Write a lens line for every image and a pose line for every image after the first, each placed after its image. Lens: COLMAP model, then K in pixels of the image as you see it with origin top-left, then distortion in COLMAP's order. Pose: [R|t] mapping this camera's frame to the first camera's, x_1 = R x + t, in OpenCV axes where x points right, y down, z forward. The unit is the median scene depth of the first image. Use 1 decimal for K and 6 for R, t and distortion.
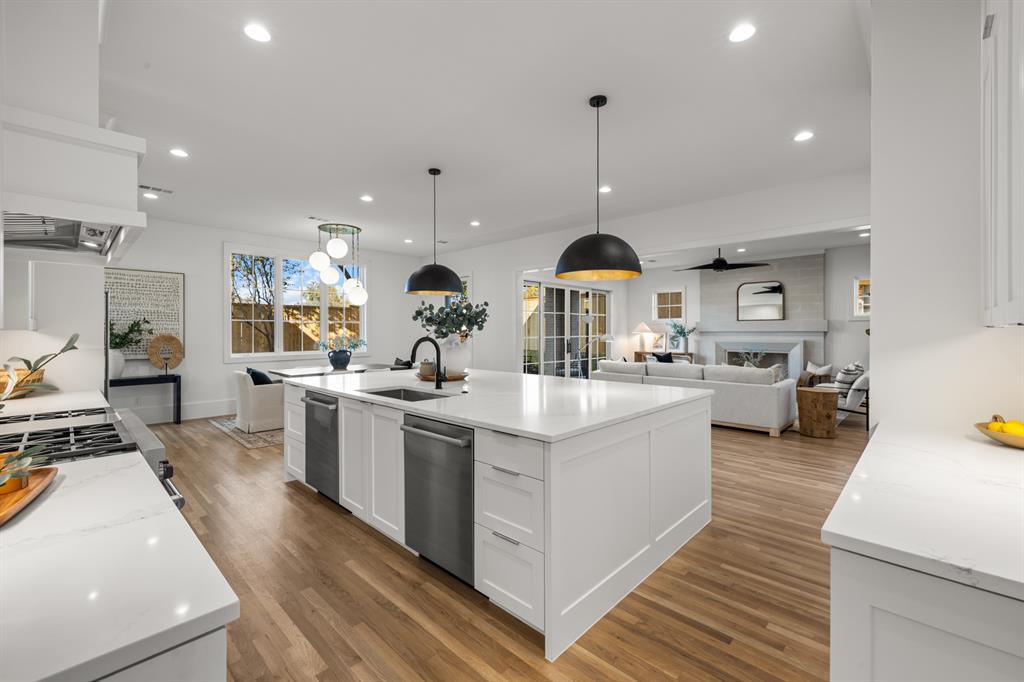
lens RADIAL K [[431.6, 0, 507.5], [0, 431.6, 331.0], [0, 0, 1]] dist [-0.001459, -0.000156]
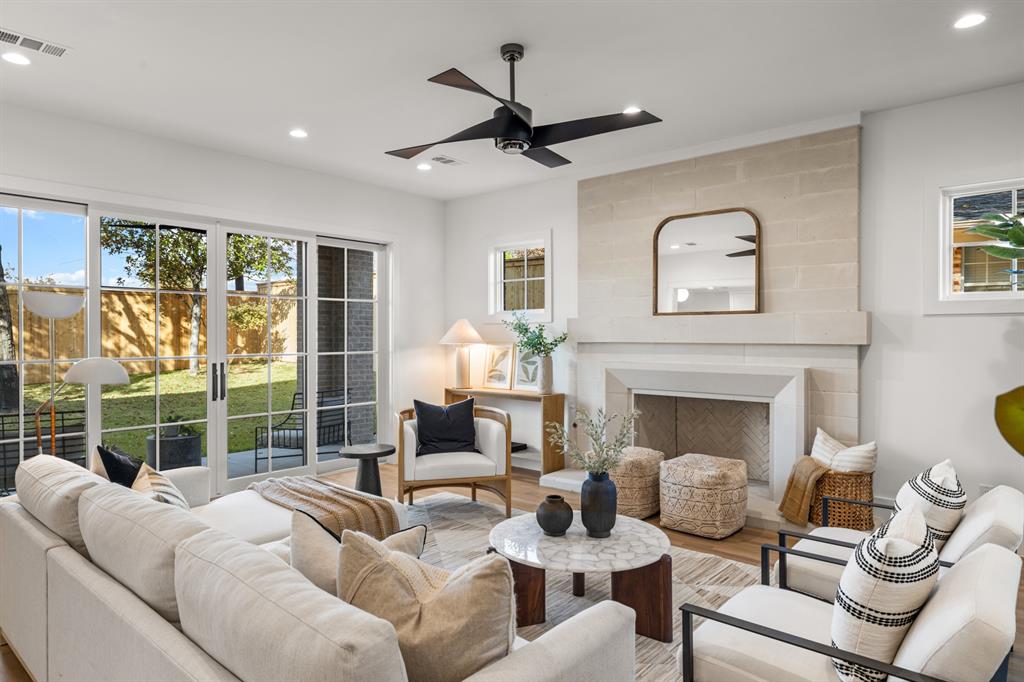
lens RADIAL K [[631.2, 0, 510.2], [0, 631.2, 337.9], [0, 0, 1]] dist [-0.003786, 0.000187]
pose [[0.997830, -0.002656, 0.065792, 0.219973], [0.002056, 0.999956, 0.009191, -0.005336], [-0.065814, -0.009036, 0.997791, 0.266470]]
